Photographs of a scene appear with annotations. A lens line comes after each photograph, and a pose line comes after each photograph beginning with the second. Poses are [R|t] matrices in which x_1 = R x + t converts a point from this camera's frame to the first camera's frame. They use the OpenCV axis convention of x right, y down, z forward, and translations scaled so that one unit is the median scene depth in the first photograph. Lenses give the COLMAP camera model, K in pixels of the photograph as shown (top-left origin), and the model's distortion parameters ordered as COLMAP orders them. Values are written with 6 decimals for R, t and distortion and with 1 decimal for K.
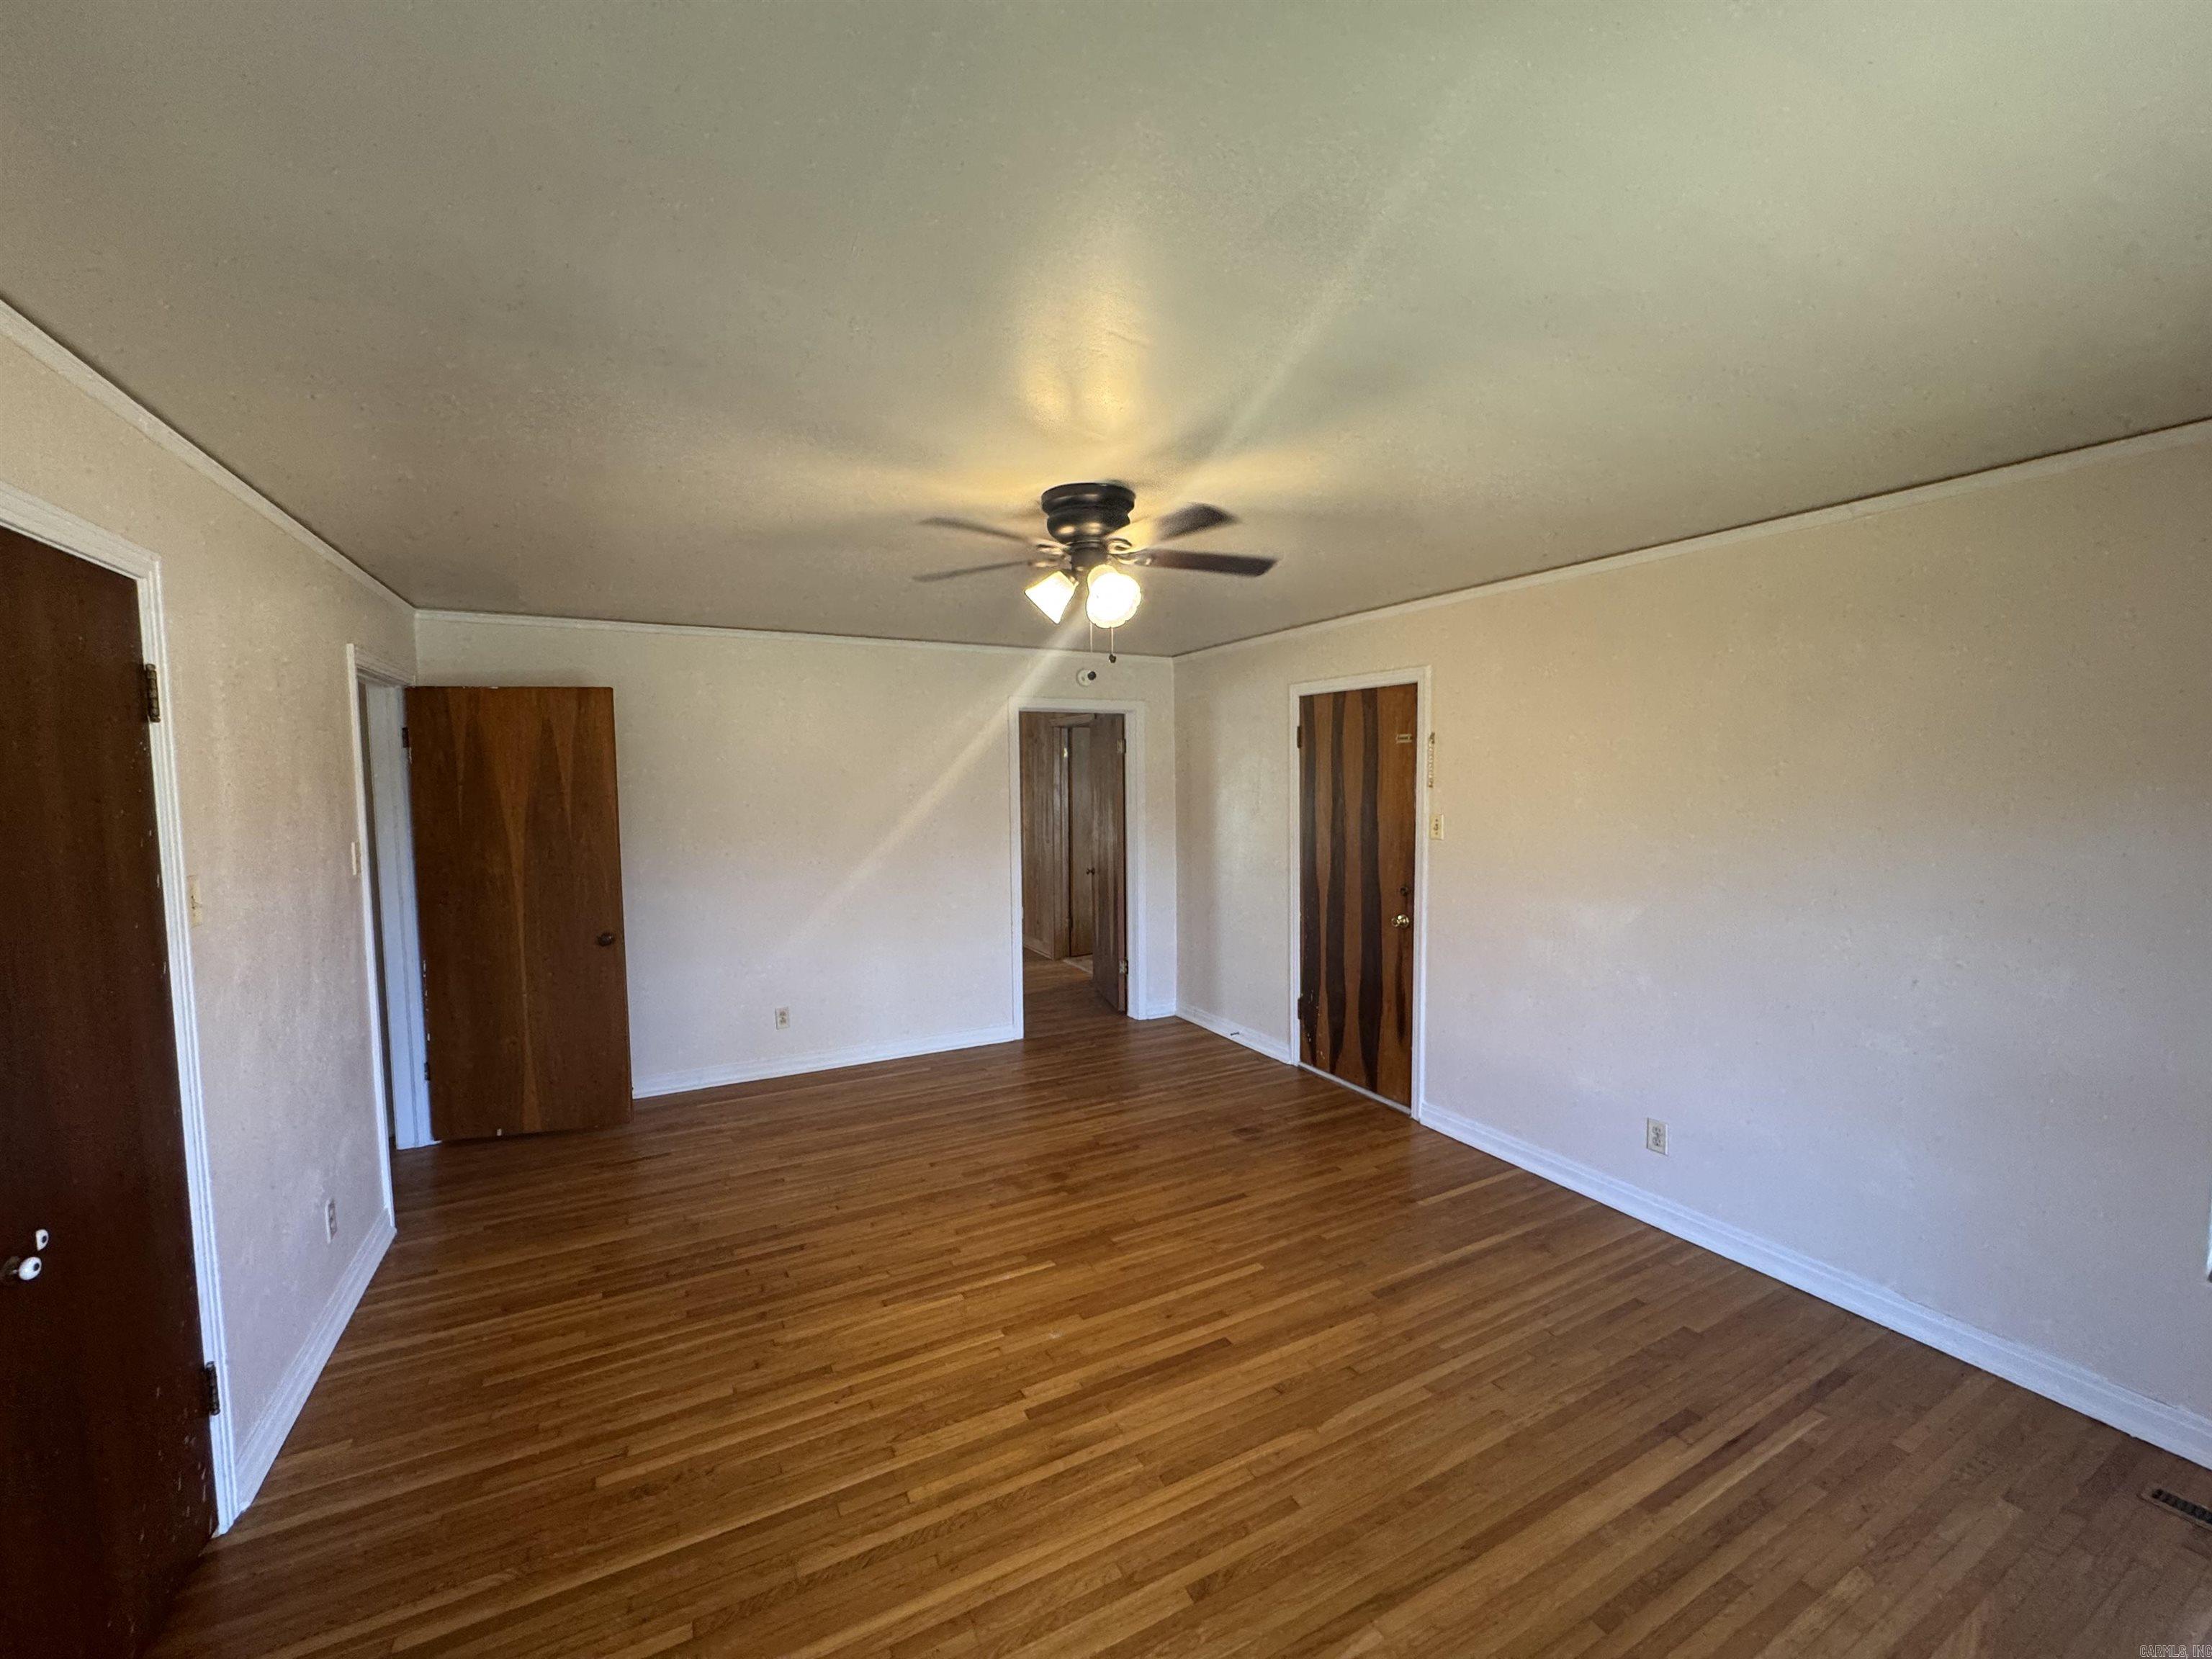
lens RADIAL K [[890.5, 0, 1112.1], [0, 890.5, 839.3], [0, 0, 1]] dist [0.003900, 0.000474]
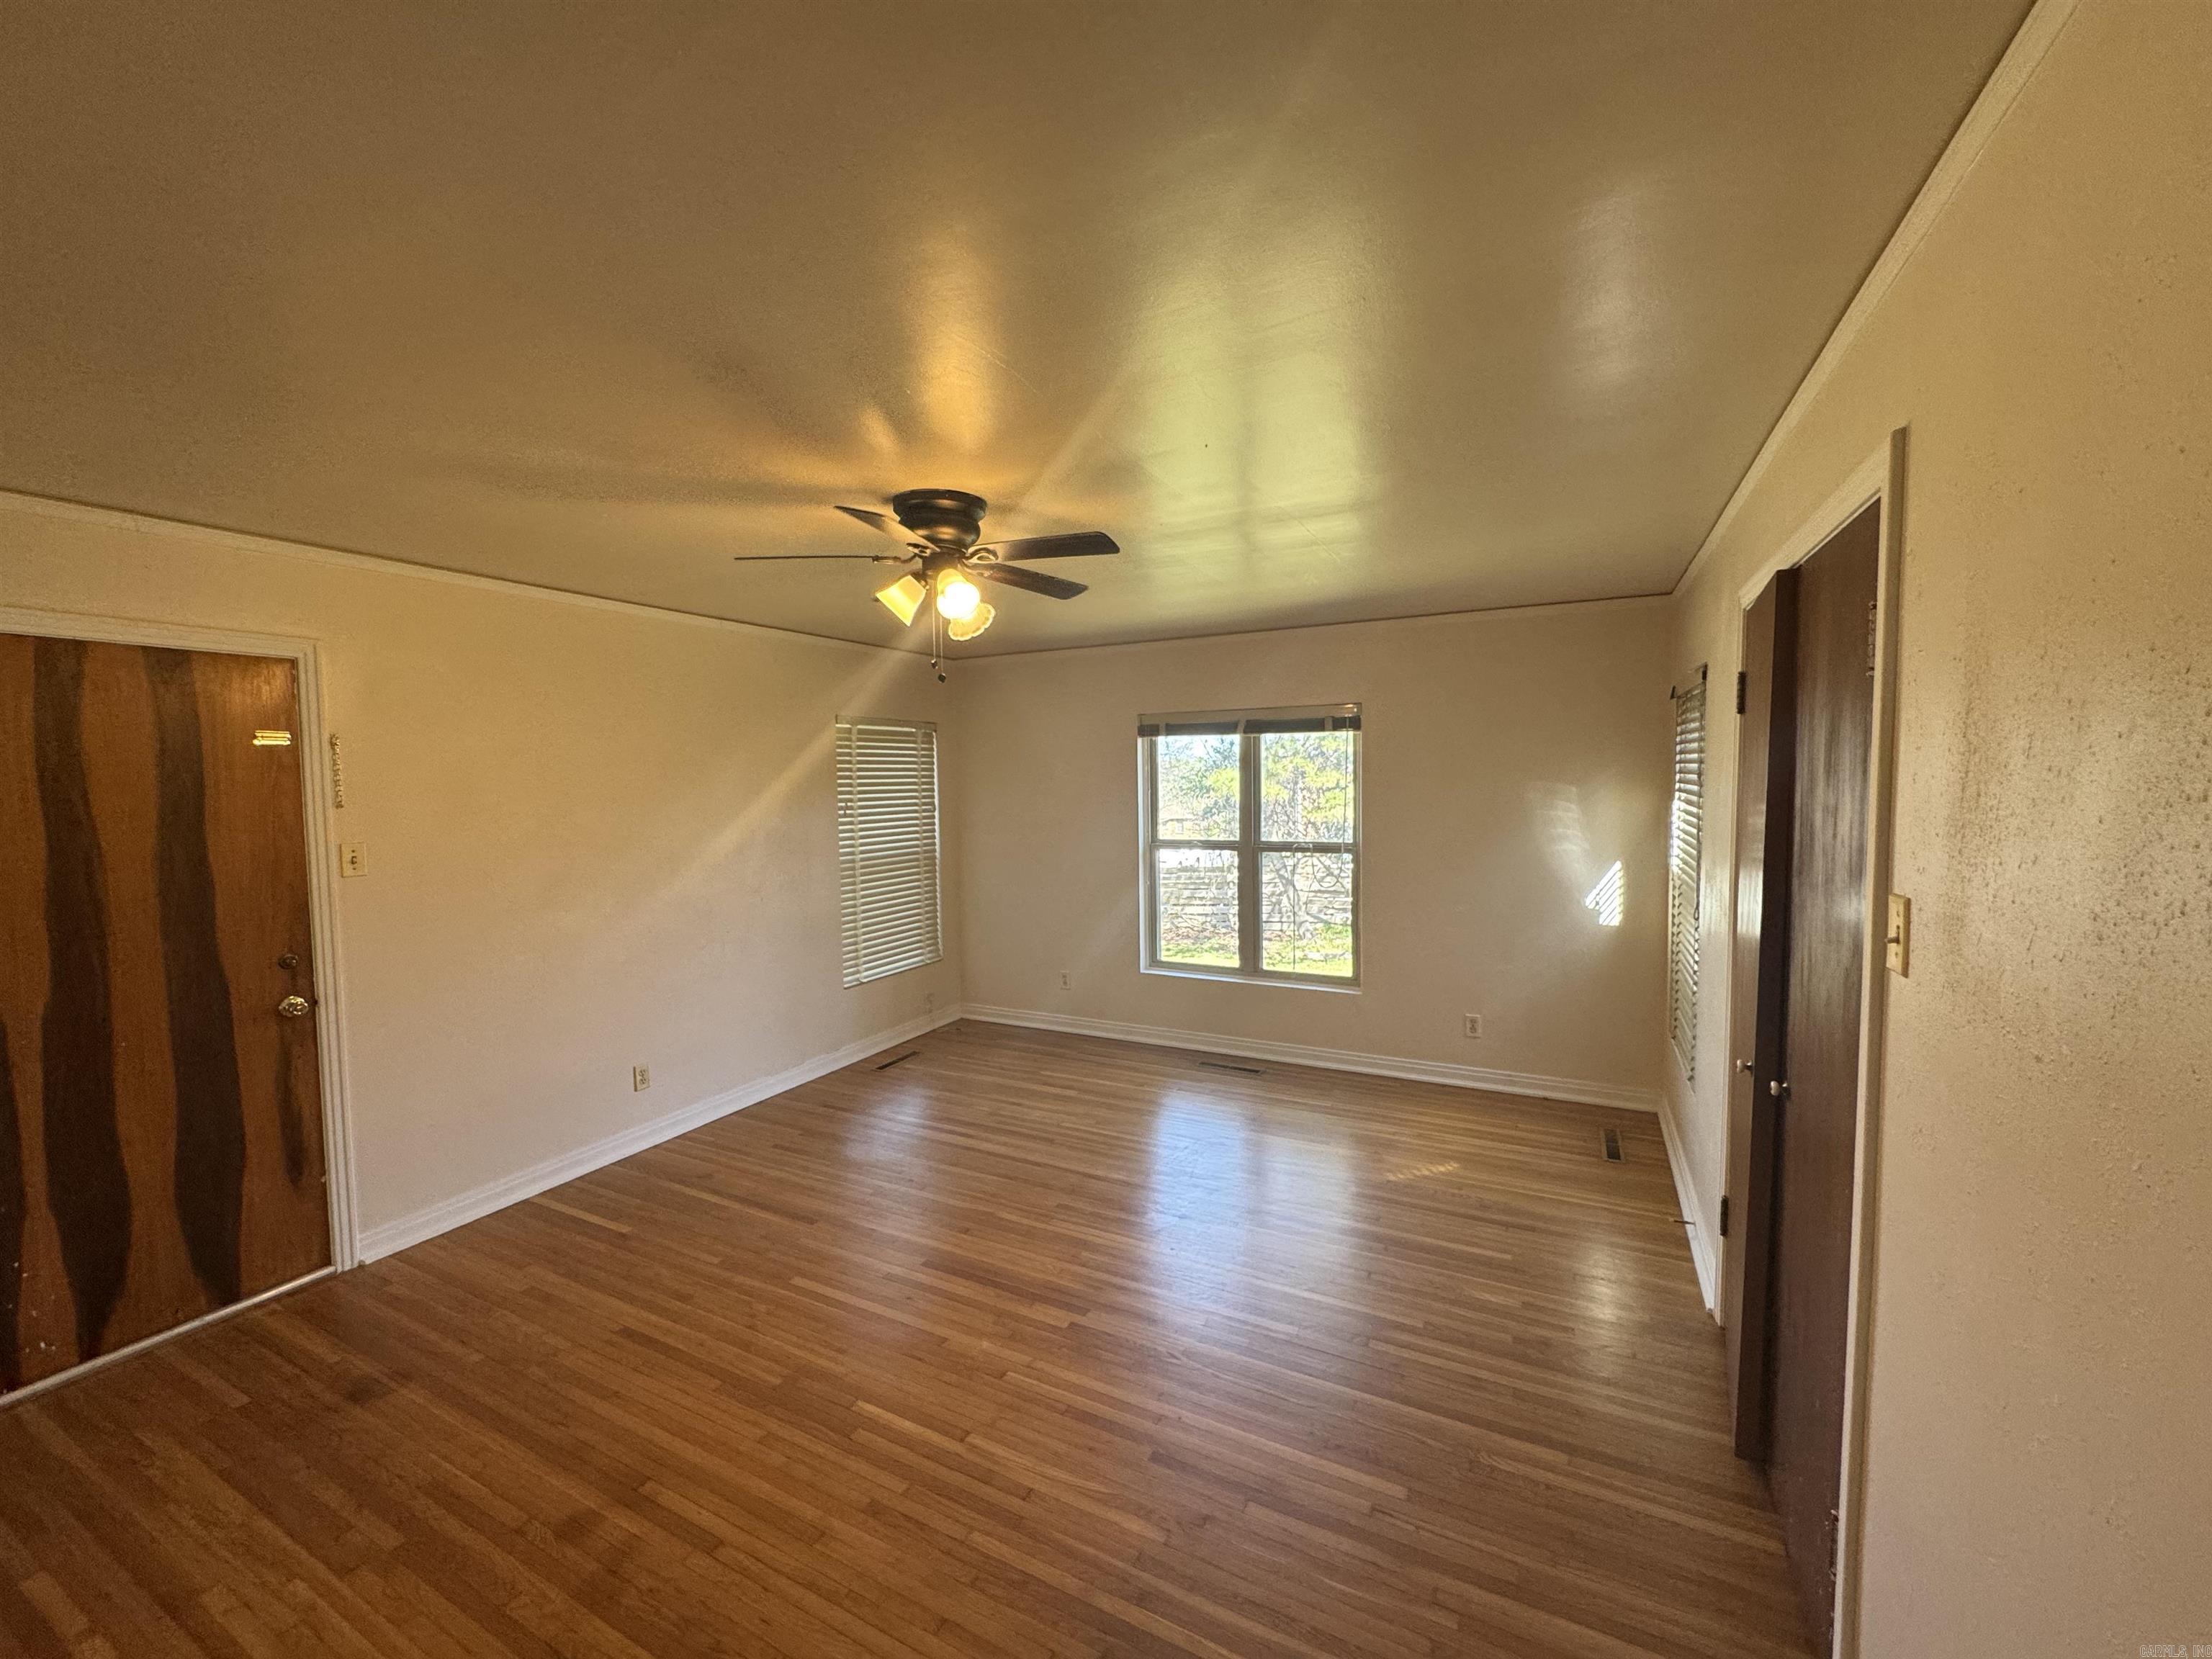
lens RADIAL K [[890.5, 0, 1091.1], [0, 890.5, 829.3], [0, 0, 1]] dist [0.003900, 0.000474]
pose [[-0.554335, -0.030666, 0.831729, -0.698242], [0.082194, 0.992419, 0.091372, -0.066512], [-0.828225, 0.119013, -0.547612, 1.029295]]
